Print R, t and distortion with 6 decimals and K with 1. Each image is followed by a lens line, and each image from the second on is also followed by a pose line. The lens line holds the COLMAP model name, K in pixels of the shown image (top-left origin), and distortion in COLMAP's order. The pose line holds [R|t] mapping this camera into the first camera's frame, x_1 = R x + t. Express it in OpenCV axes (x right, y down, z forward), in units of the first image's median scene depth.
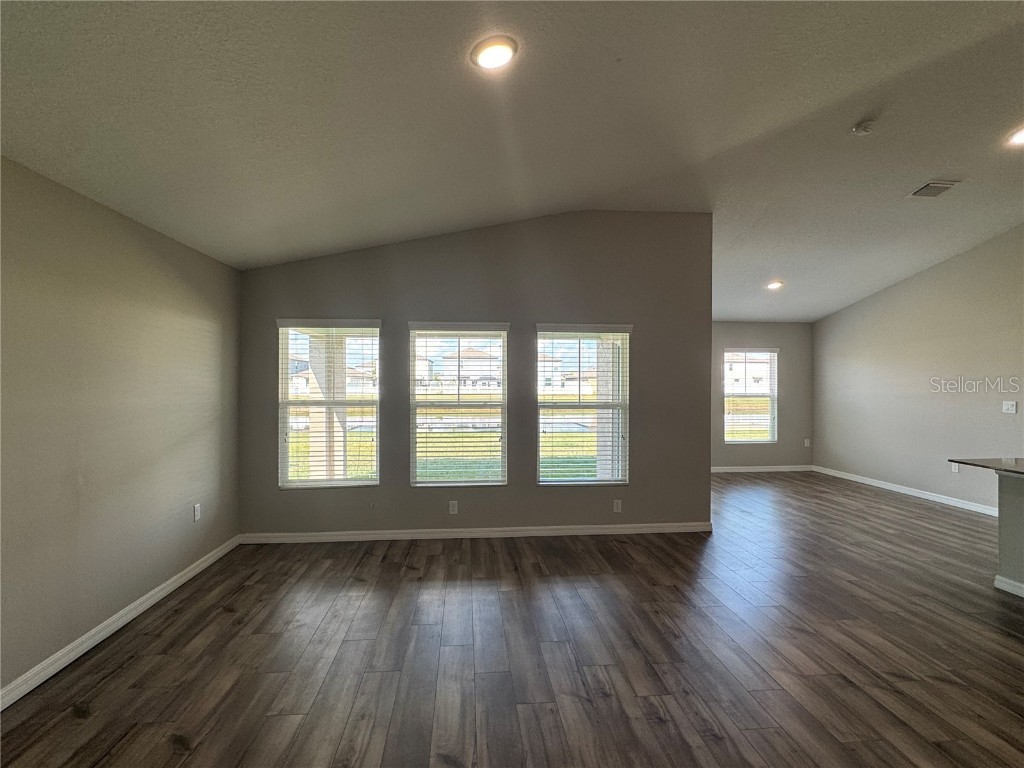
lens RADIAL K [[503.9, 0, 510.8], [0, 503.9, 380.6], [0, 0, 1]] dist [-0.002293, -0.000023]
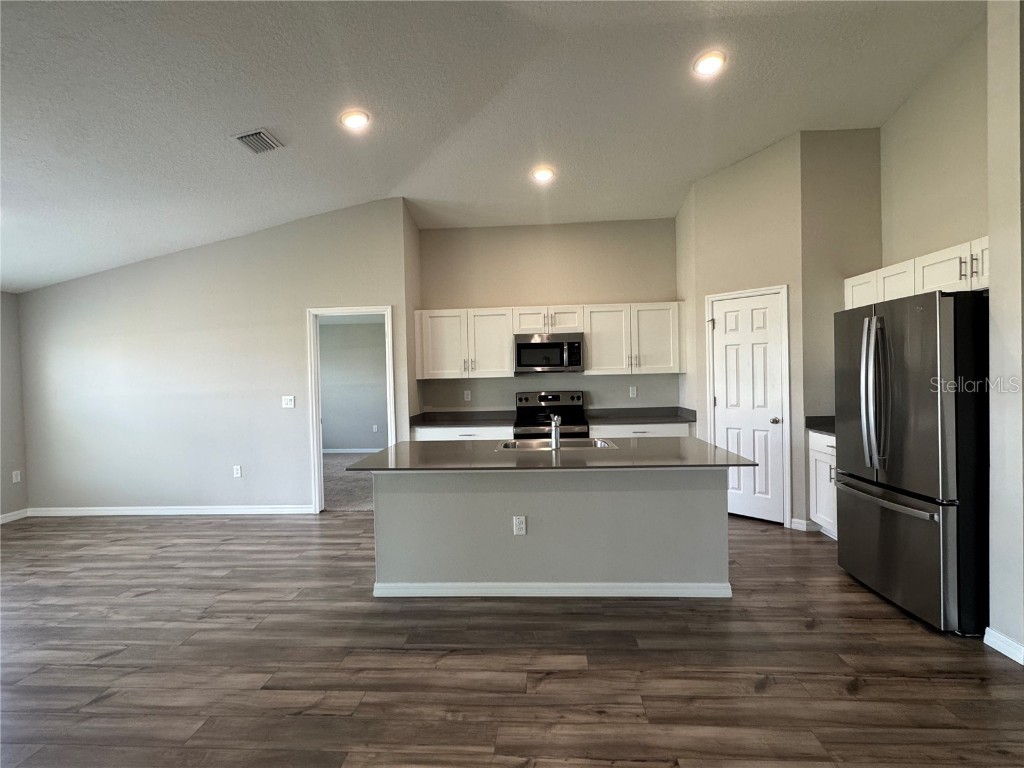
lens RADIAL K [[503.9, 0, 511.2], [0, 503.9, 382.5], [0, 0, 1]] dist [-0.002293, -0.000023]
pose [[0.154431, -0.023396, 0.987727, 0.076623], [0.023431, 0.999525, 0.020012, 0.004855], [-0.987726, 0.020053, 0.154906, 0.449261]]
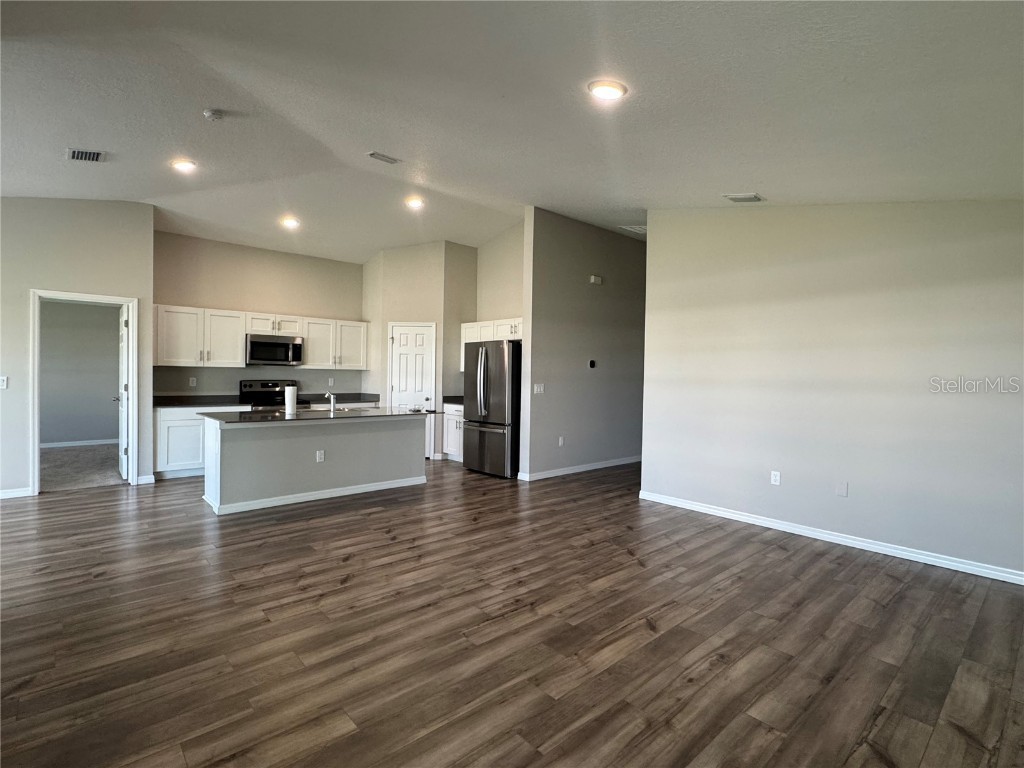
lens RADIAL K [[503.9, 0, 511.8], [0, 503.9, 381.5], [0, 0, 1]] dist [-0.002293, -0.000023]
pose [[-0.598447, -0.024224, 0.800796, -0.406206], [-0.019655, 0.999686, 0.015552, 0.018085], [-0.800921, -0.006433, -0.598735, 0.876467]]
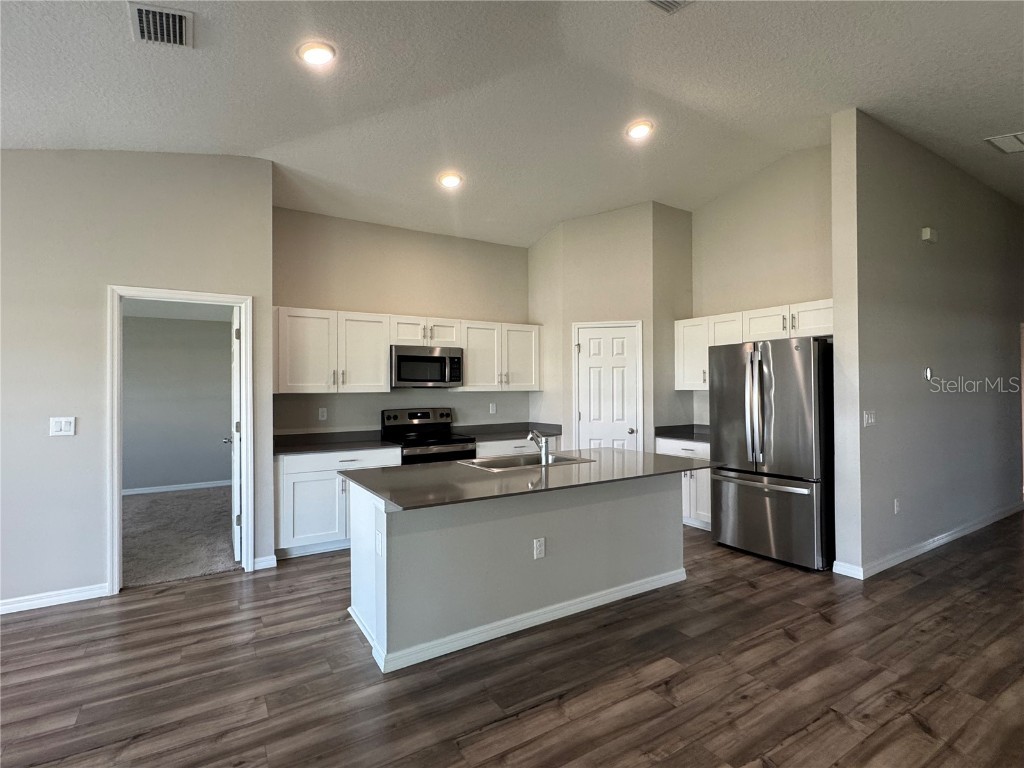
lens RADIAL K [[503.9, 0, 512.2], [0, 503.9, 381.5], [0, 0, 1]] dist [-0.002293, -0.000023]
pose [[-0.448454, 0.012022, 0.893725, 0.182780], [0.004468, 0.999927, -0.011209, 0.006005], [-0.893795, -0.001034, -0.448475, 0.862727]]
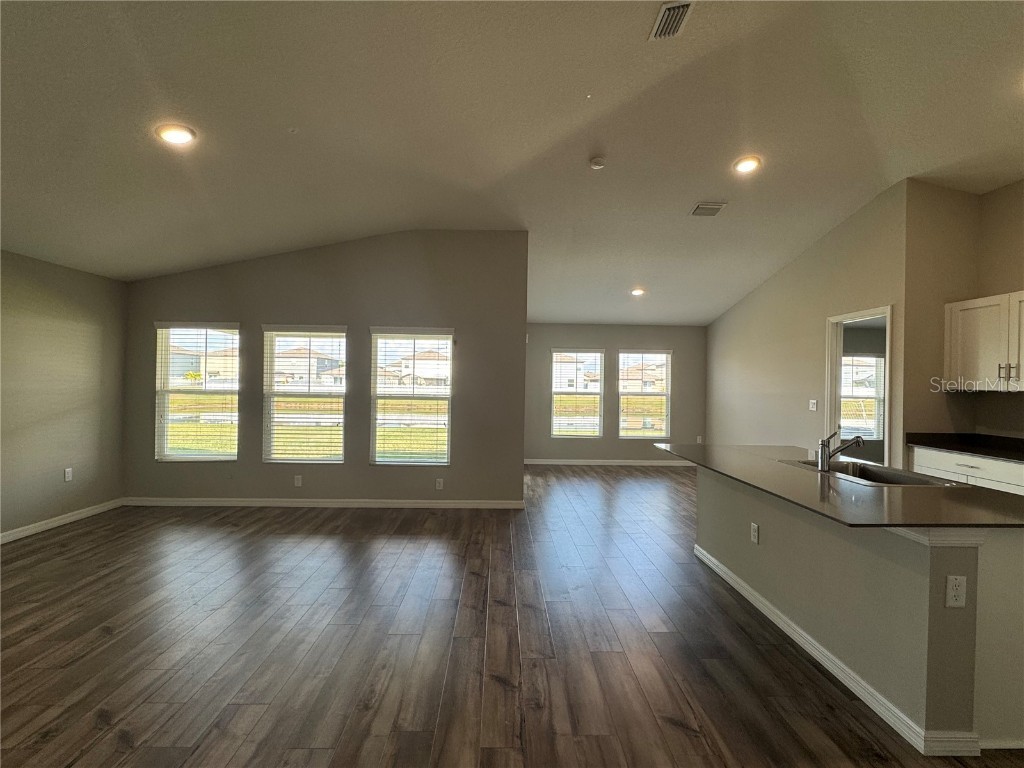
lens RADIAL K [[503.9, 0, 512.9], [0, 503.9, 382.0], [0, 0, 1]] dist [-0.002293, -0.000023]
pose [[0.997784, 0.012557, -0.065342, 0.457091], [-0.012486, 0.999921, 0.001485, 0.009820], [0.065356, -0.000666, 0.997862, -0.149998]]
